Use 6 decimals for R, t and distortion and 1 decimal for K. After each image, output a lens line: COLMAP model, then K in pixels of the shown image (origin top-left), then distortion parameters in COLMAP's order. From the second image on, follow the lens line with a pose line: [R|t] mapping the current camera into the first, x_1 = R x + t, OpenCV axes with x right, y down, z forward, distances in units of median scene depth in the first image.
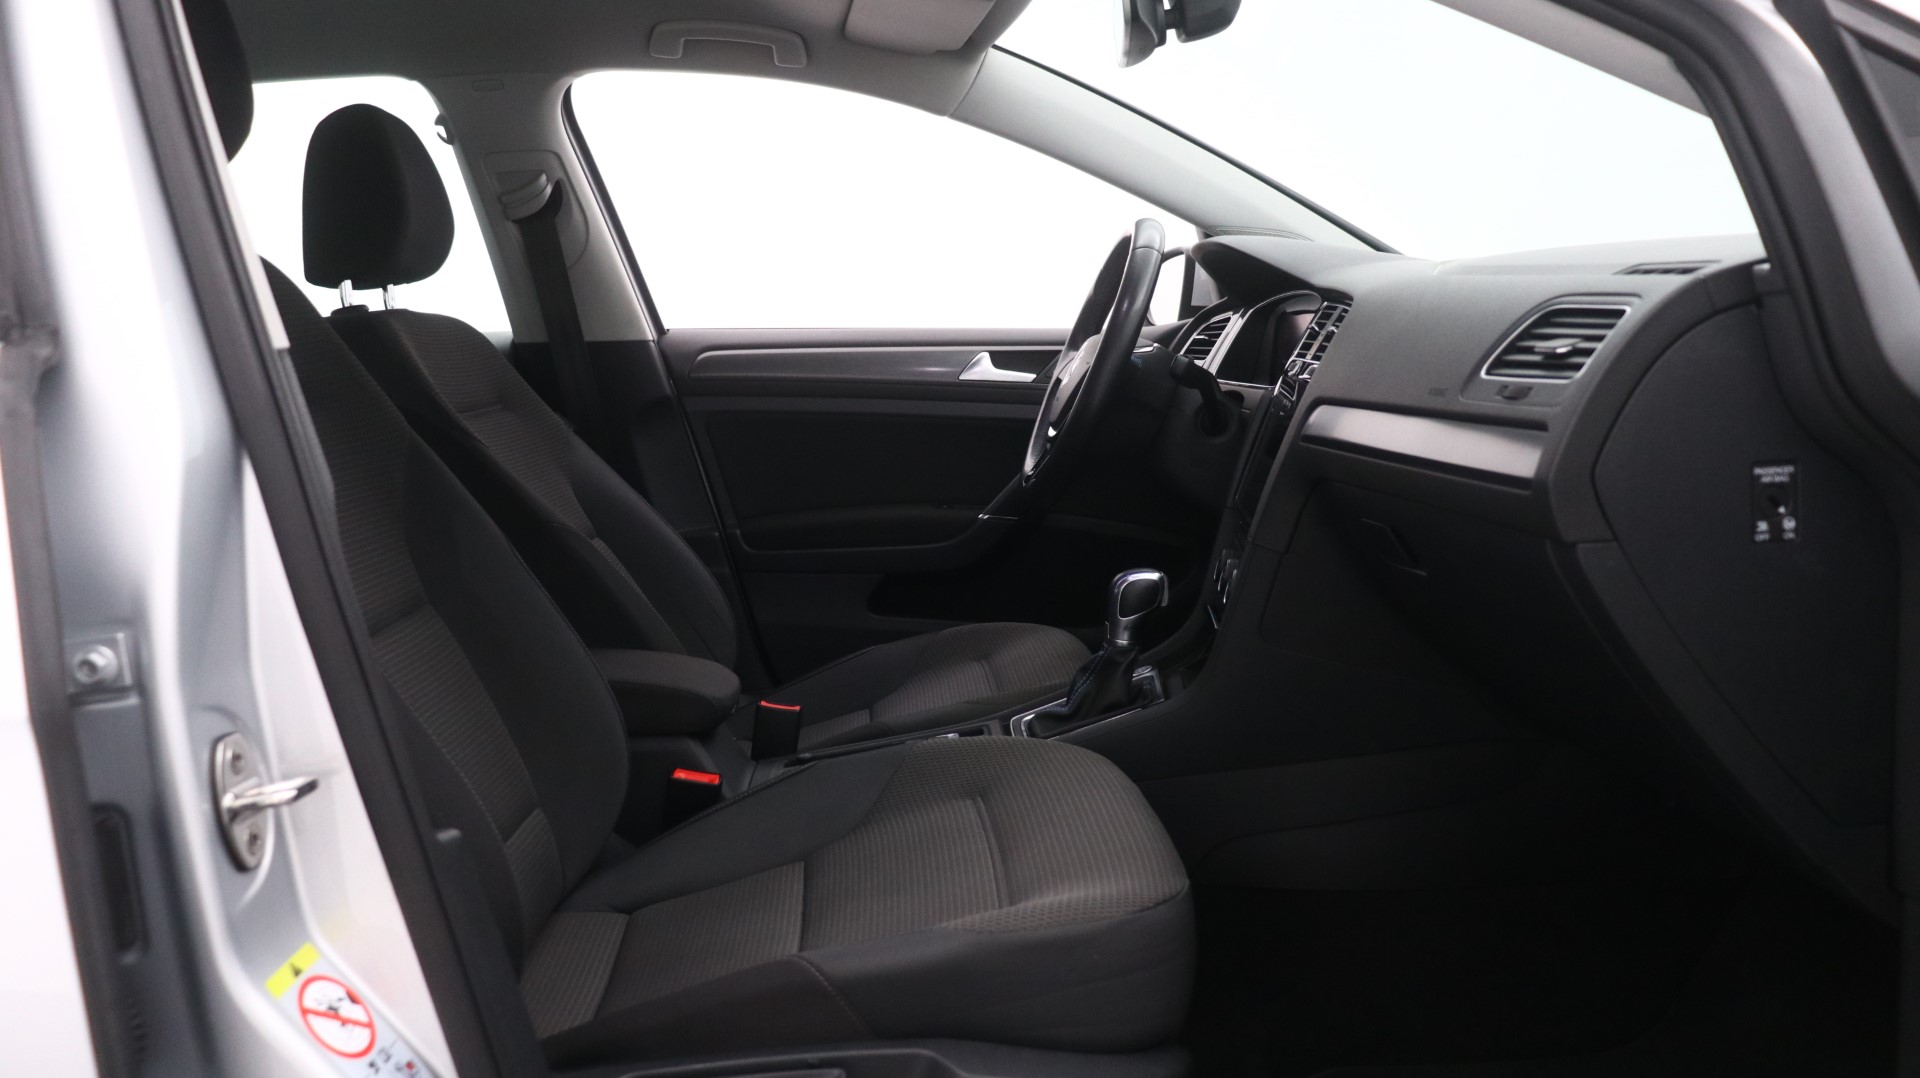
lens RADIAL K [[1525.7, 0, 960.0], [0, 1525.7, 539.0], [0, 0, 1]] dist [-0.025234, -0.000730]
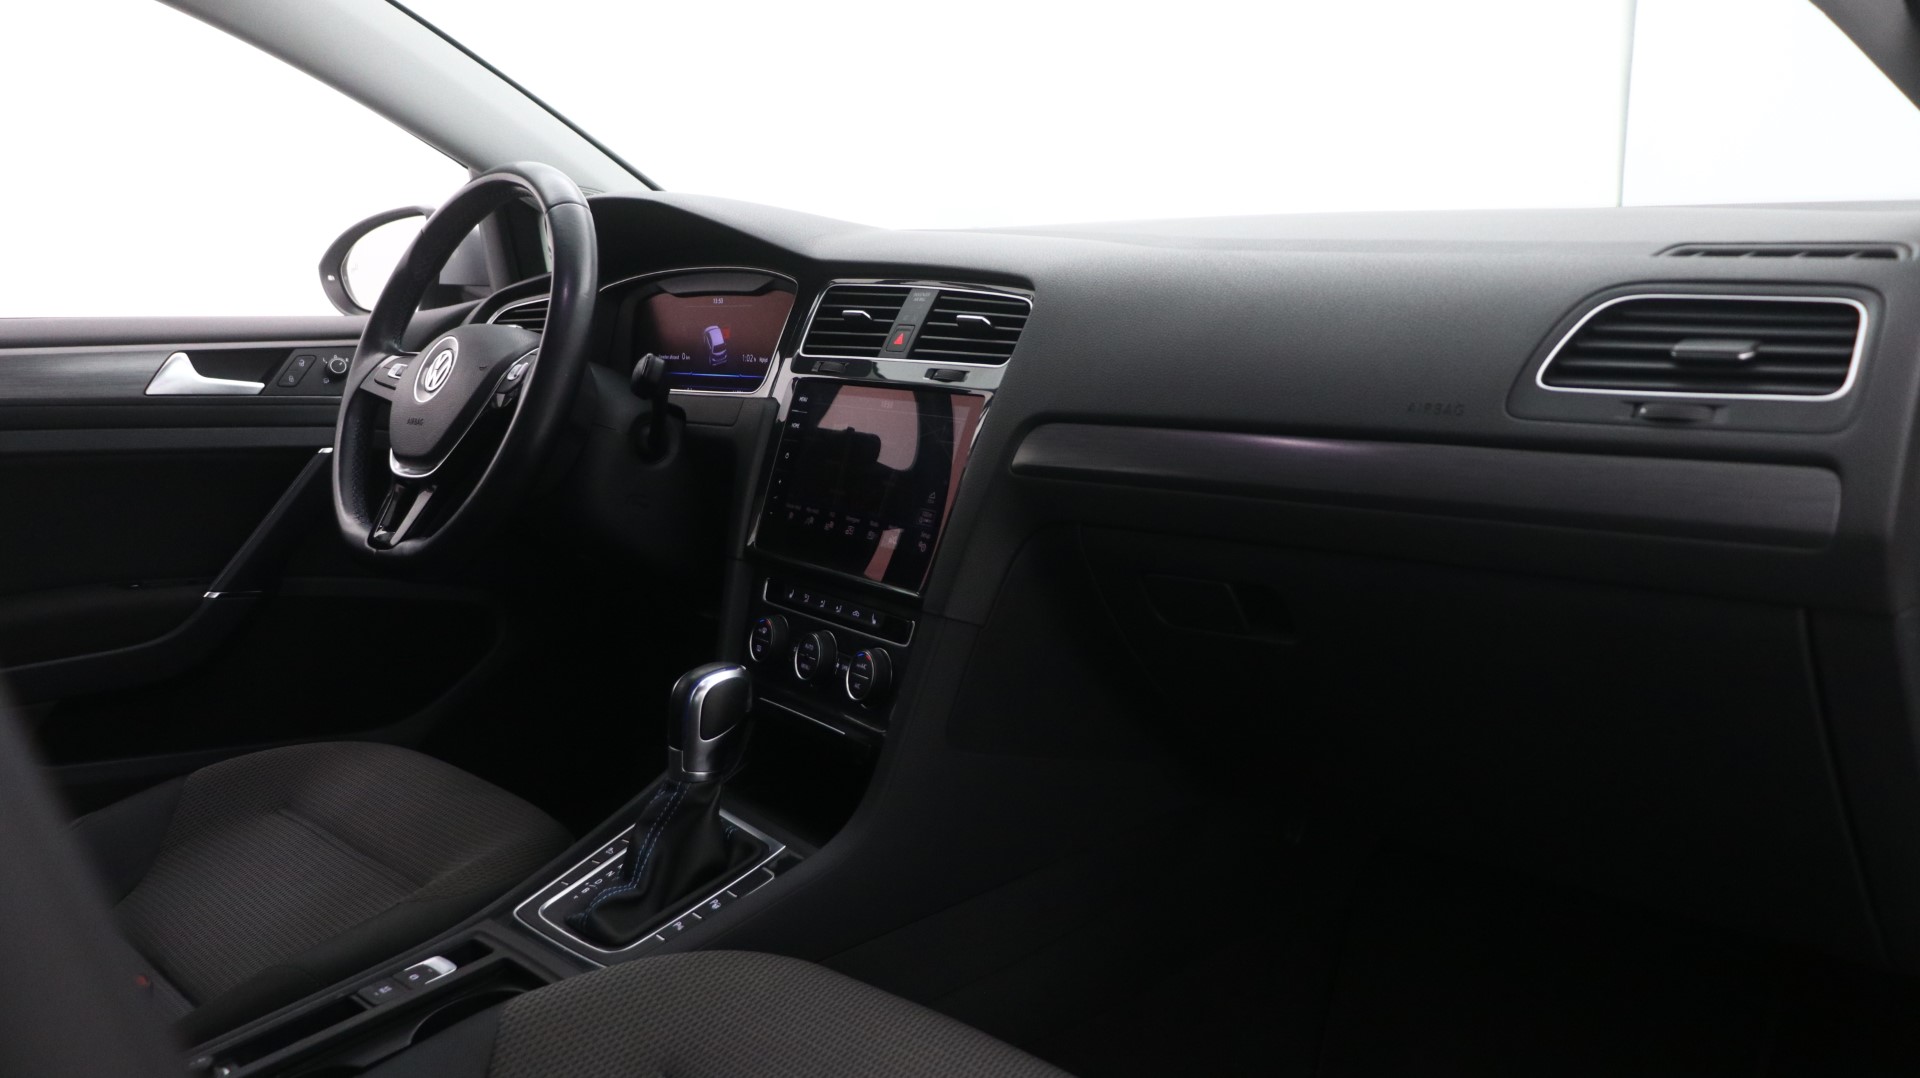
lens RADIAL K [[1525.7, 0, 960.0], [0, 1525.7, 539.0], [0, 0, 1]] dist [-0.025234, -0.000730]
pose [[0.762049, -0.106126, 0.638763, -0.231092], [0.094048, 0.994157, 0.052972, -0.063532], [-0.640653, 0.019707, 0.767578, 0.386607]]
